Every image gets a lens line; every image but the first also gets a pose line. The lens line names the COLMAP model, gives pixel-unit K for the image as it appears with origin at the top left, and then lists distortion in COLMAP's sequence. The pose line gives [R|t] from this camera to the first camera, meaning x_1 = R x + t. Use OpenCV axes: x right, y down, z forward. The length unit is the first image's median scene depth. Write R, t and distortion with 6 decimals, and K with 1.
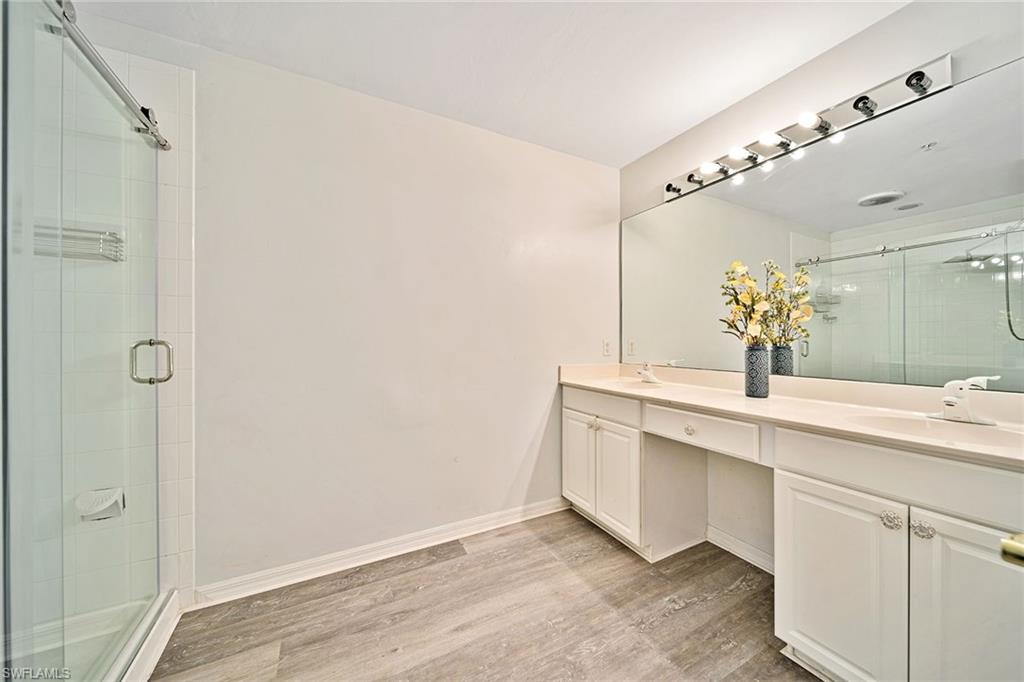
lens RADIAL K [[362.7, 0, 514.6], [0, 362.7, 340.6], [0, 0, 1]] dist [0.004832, -0.000087]
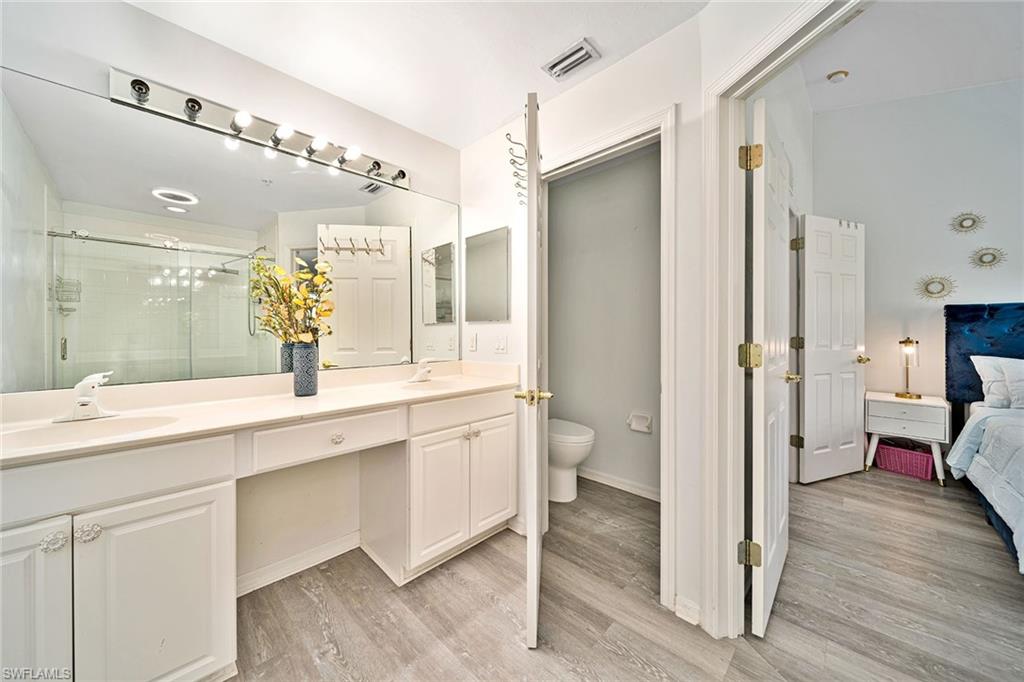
lens RADIAL K [[355.5, 0, 512.0], [0, 355.5, 341.0], [0, 0, 1]] dist [-0.018389, 0.000022]
pose [[-0.310220, -0.011426, 0.950596, -0.426967], [0.010292, 0.999829, 0.015376, 0.000619], [-0.950609, 0.014553, -0.310049, 0.810836]]
